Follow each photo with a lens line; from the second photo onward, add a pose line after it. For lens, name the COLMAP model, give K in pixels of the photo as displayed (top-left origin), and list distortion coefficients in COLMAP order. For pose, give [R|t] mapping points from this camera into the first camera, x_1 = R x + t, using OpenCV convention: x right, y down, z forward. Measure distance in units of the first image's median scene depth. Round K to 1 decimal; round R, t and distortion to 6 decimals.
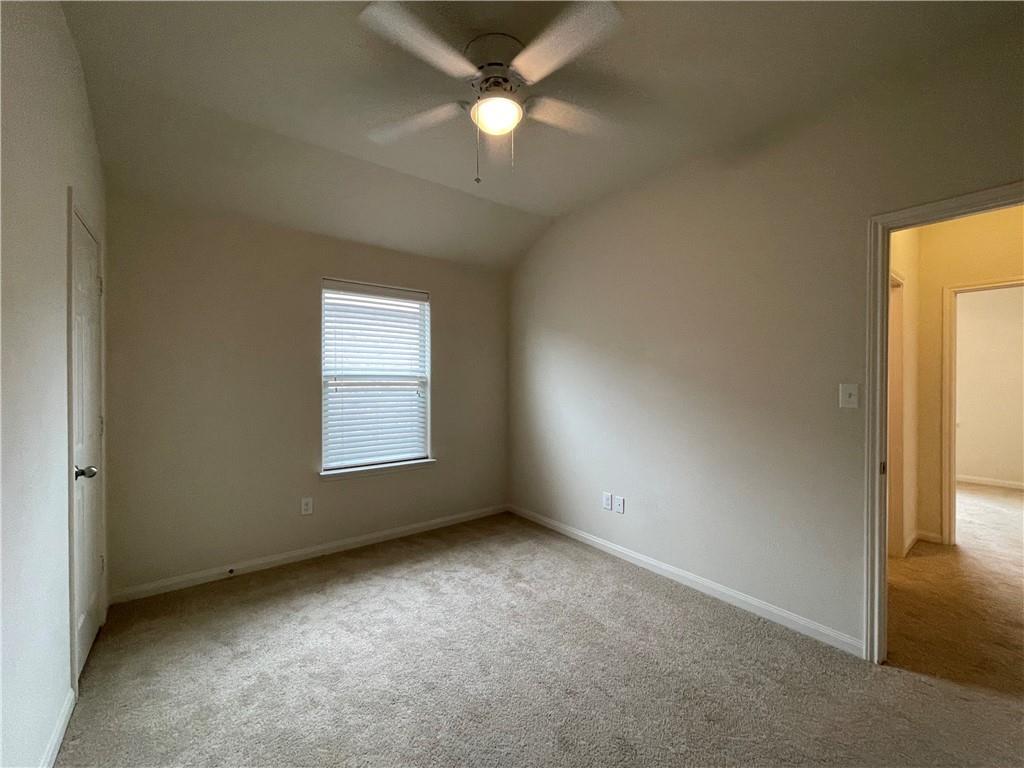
lens RADIAL K [[422.0, 0, 502.3], [0, 422.0, 385.4], [0, 0, 1]] dist [0.000158, 0.000026]
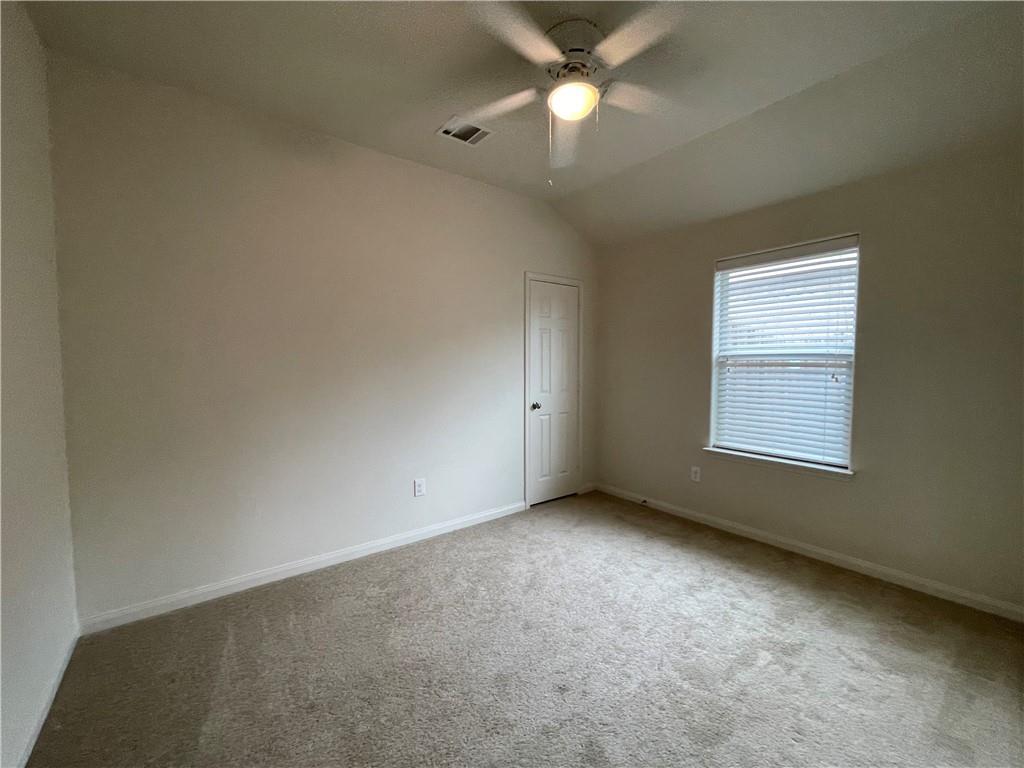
lens RADIAL K [[413.2, 0, 511.8], [0, 413.2, 384.8], [0, 0, 1]] dist [0.000200, 0.000074]
pose [[0.006757, 0.048859, -0.998783, 0.654689], [-0.007879, 0.998777, 0.048805, 0.001076], [0.999946, 0.007540, 0.007134, 0.542949]]
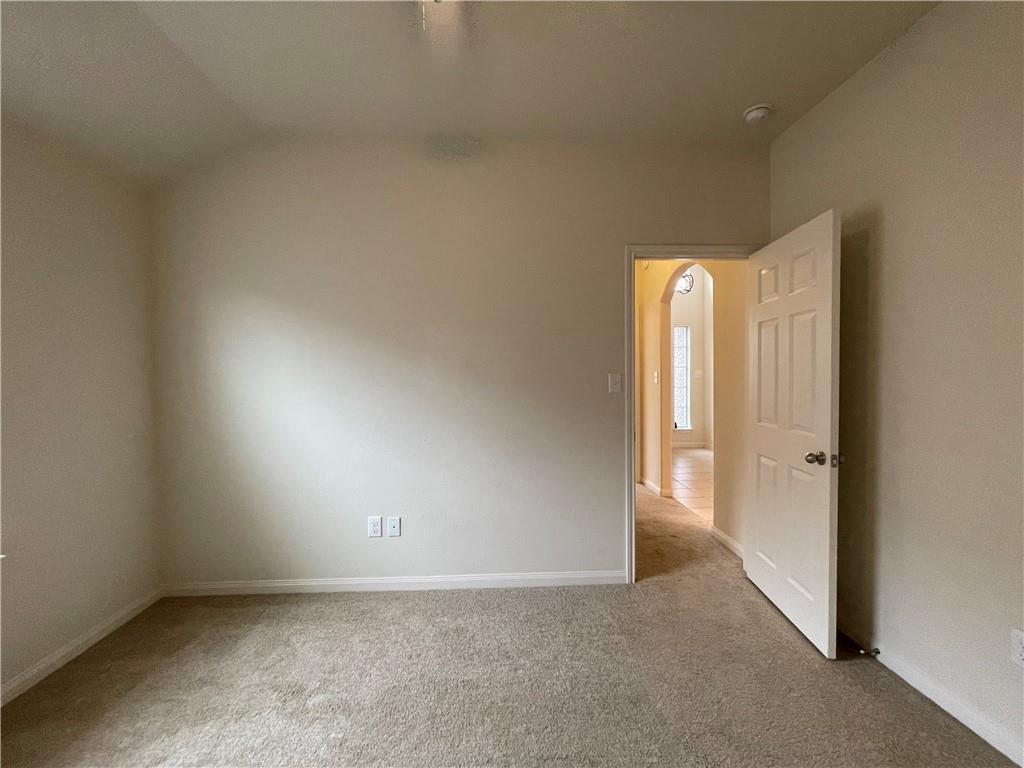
lens RADIAL K [[421.9, 0, 518.4], [0, 421.9, 387.6], [0, 0, 1]] dist [-0.001476, 0.000140]
pose [[0.556386, -0.034180, 0.830221, -0.273733], [0.019136, 0.999416, 0.028322, -0.002661], [-0.830704, 0.000129, 0.556714, 0.378103]]
